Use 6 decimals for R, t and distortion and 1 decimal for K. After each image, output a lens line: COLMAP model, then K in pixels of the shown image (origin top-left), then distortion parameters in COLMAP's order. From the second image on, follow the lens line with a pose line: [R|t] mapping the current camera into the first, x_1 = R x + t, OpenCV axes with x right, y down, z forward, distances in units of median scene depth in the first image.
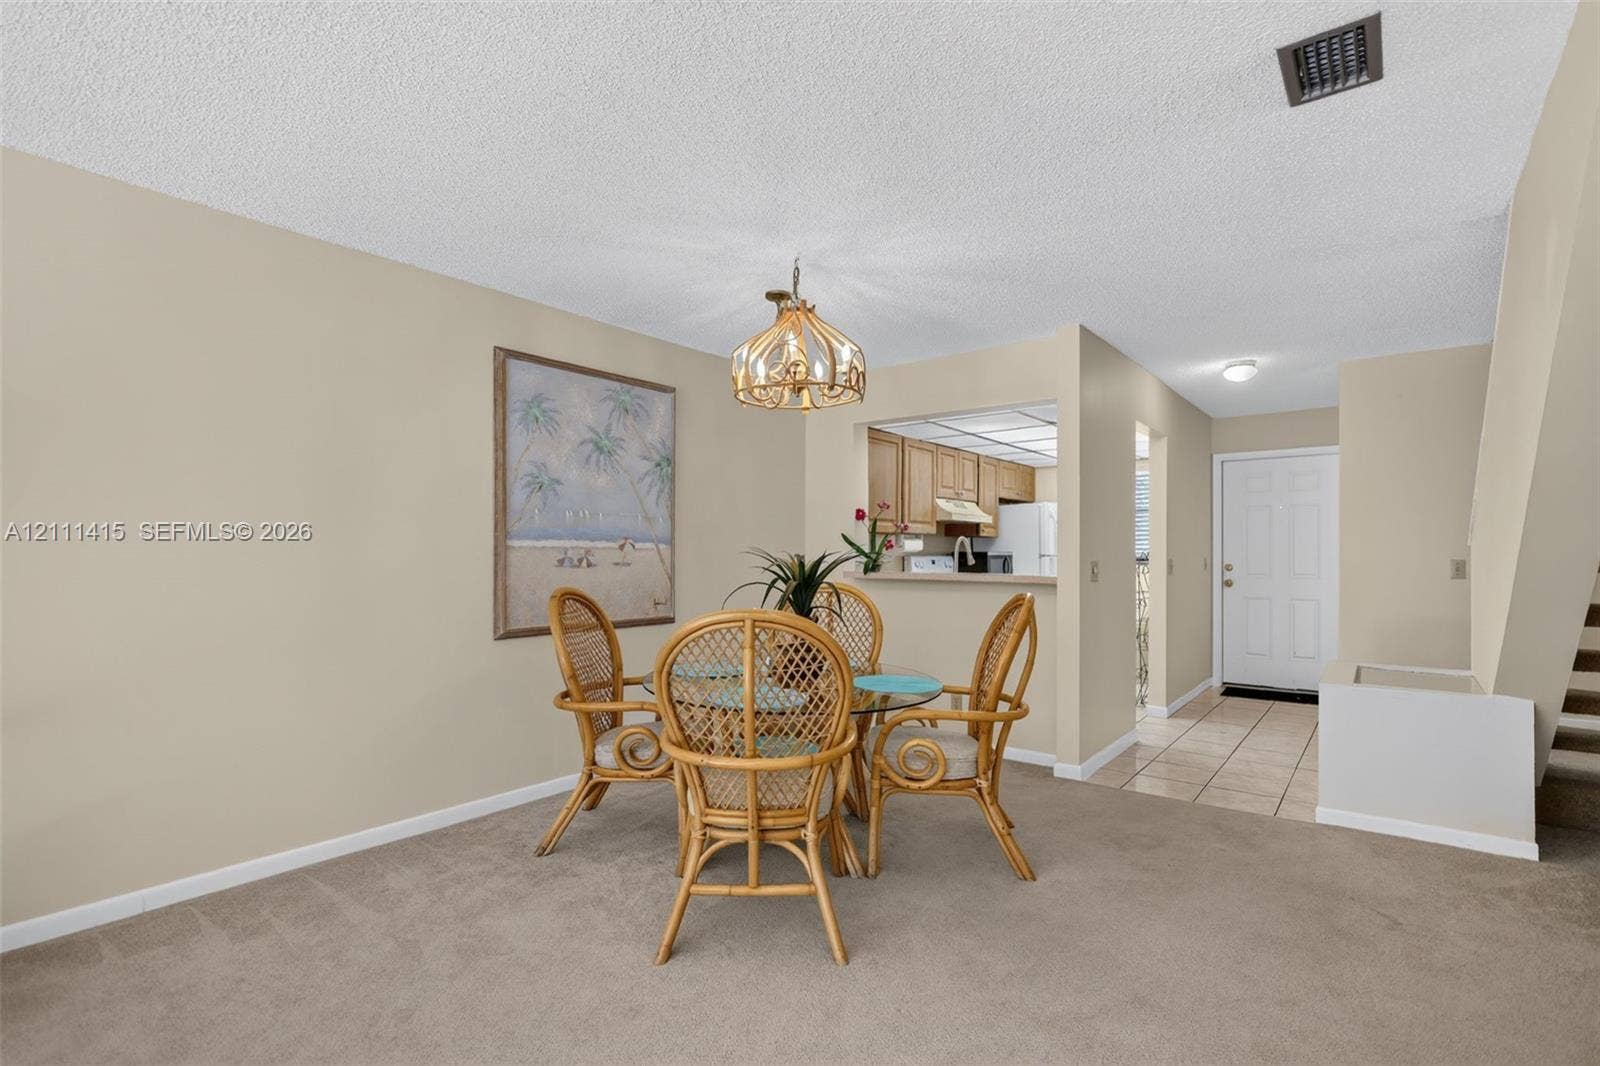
lens RADIAL K [[747.0, 0, 802.6], [0, 747.0, 555.3], [0, 0, 1]] dist [-0.000057, 0.000412]
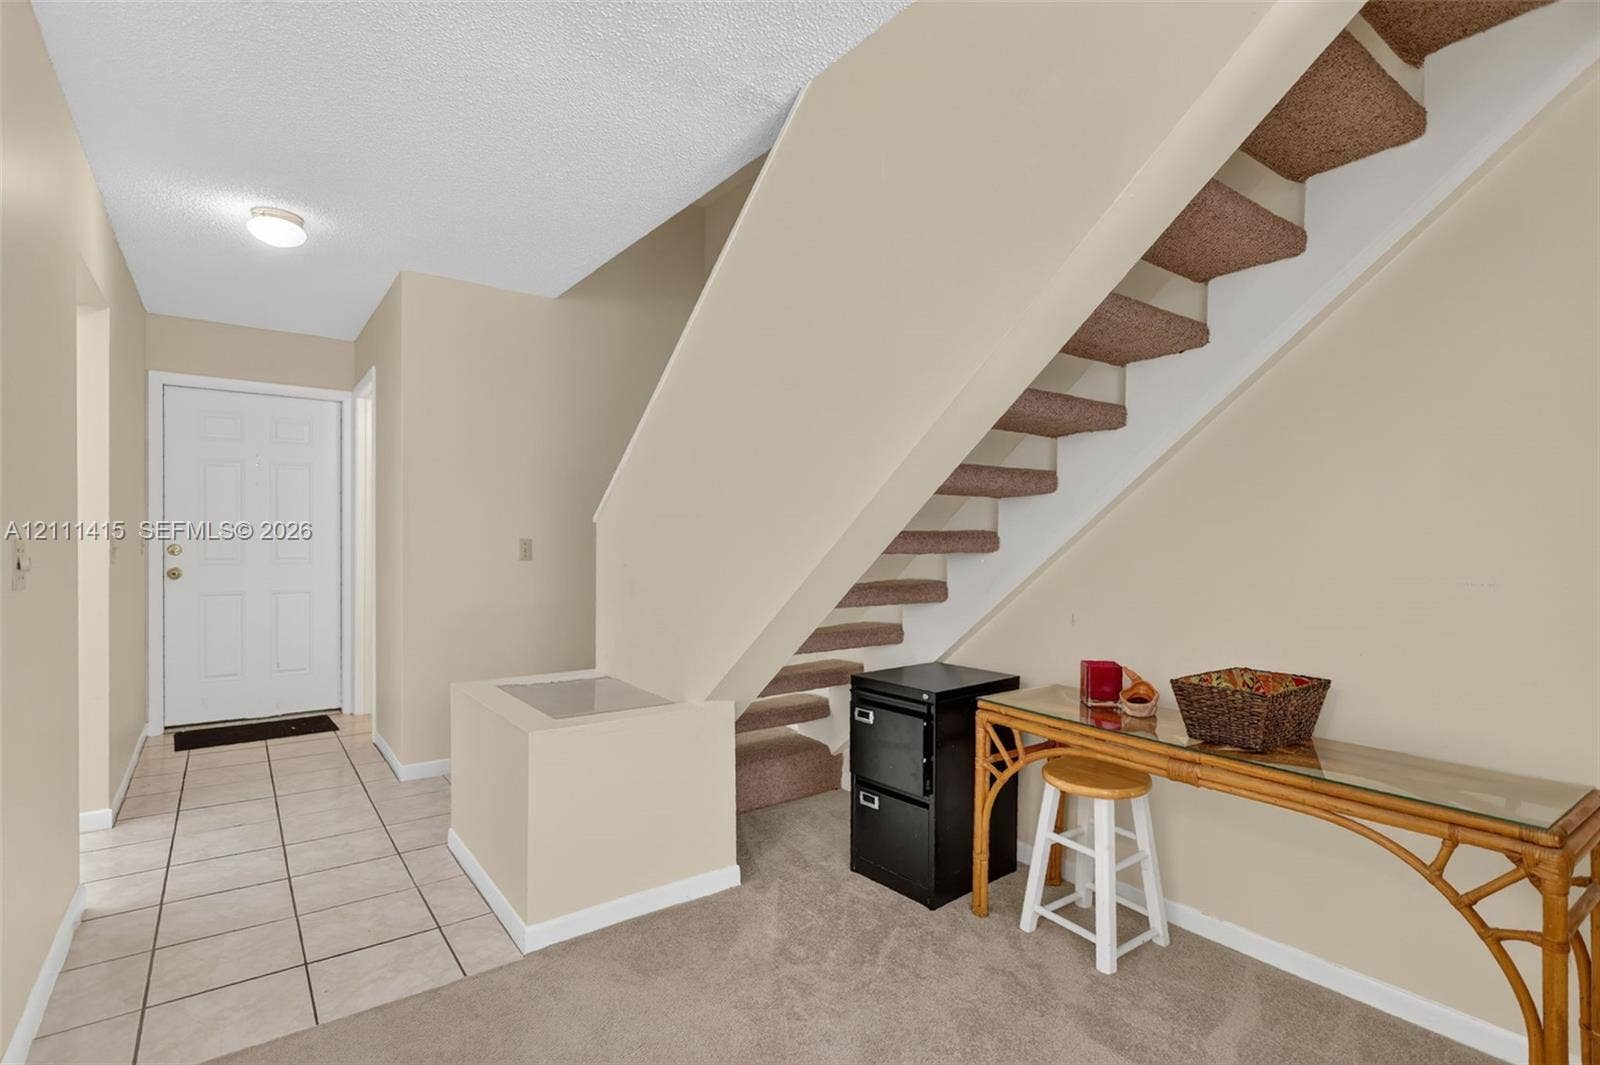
lens RADIAL K [[769.8, 0, 809.2], [0, 769.8, 550.2], [0, 0, 1]] dist [0.000300, 0.000152]
pose [[0.249440, -0.010971, 0.968328, 0.103896], [-0.009847, 0.999855, 0.013865, 0.003769], [-0.968340, -0.012993, 0.249296, 0.531151]]
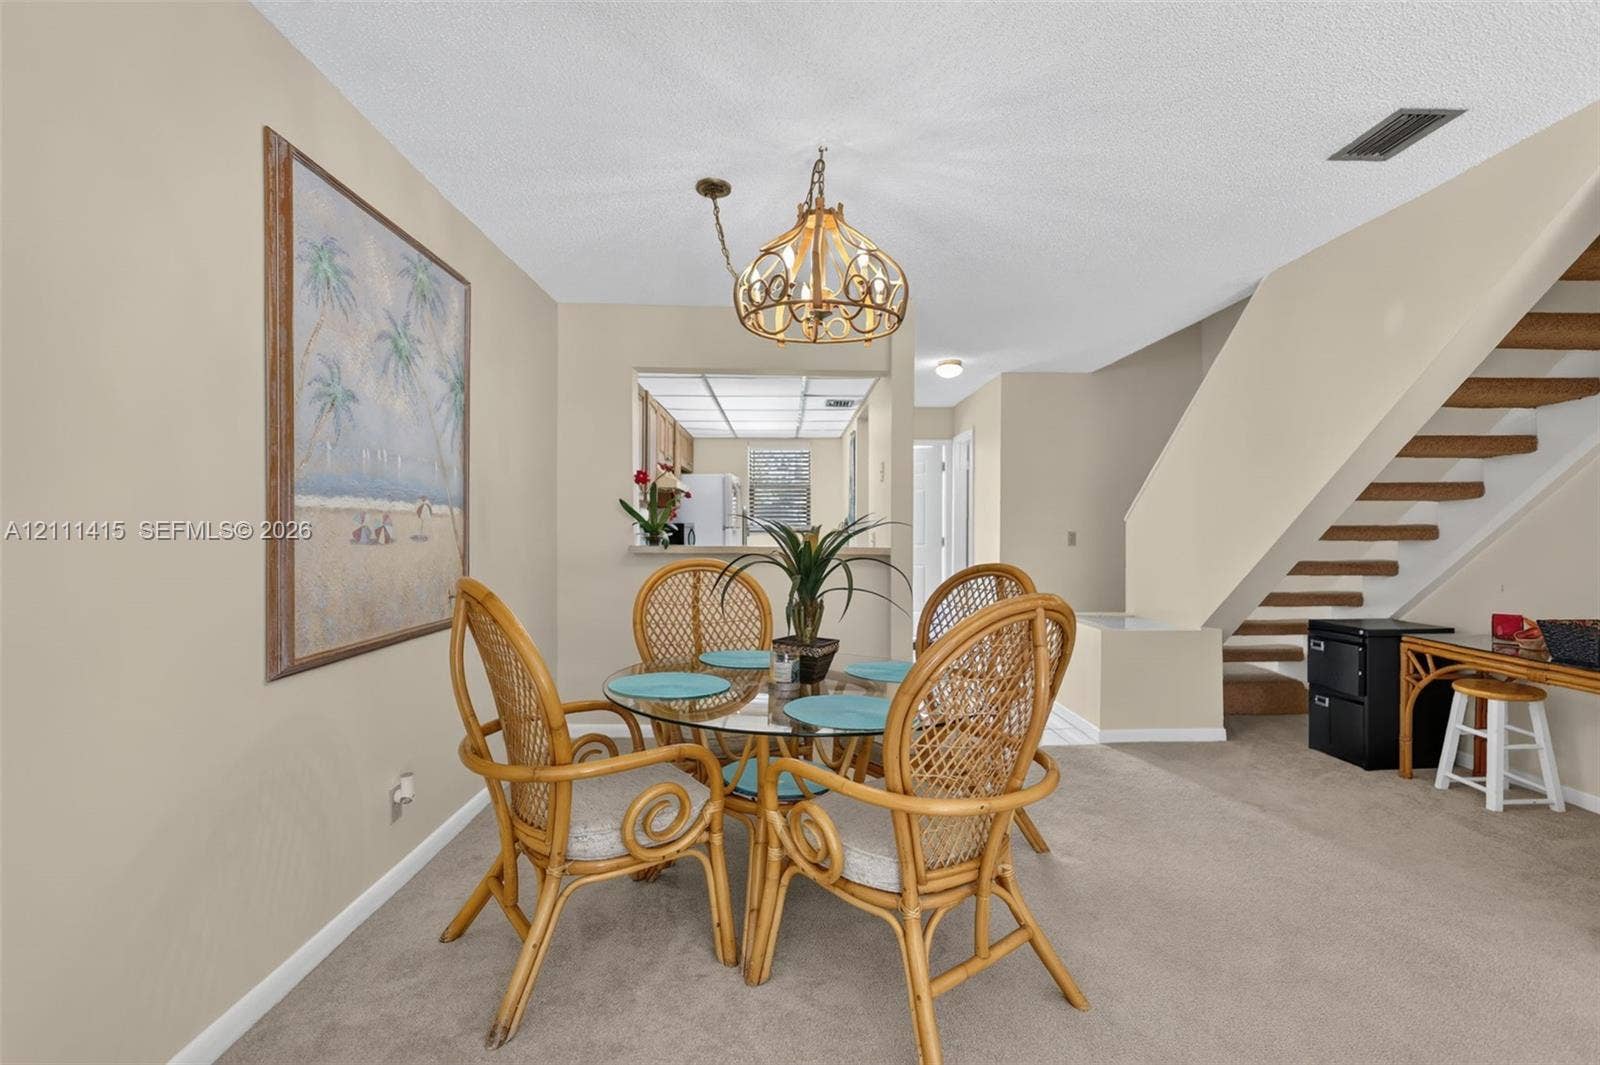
lens RADIAL K [[743.2, 0, 803.0], [0, 743.2, 537.1], [0, 0, 1]] dist [-0.000497, -0.000654]
pose [[0.768216, -0.003946, 0.640178, -0.420398], [-0.004526, 0.999923, 0.011595, 0.002264], [-0.640175, -0.011805, 0.768139, 0.322664]]
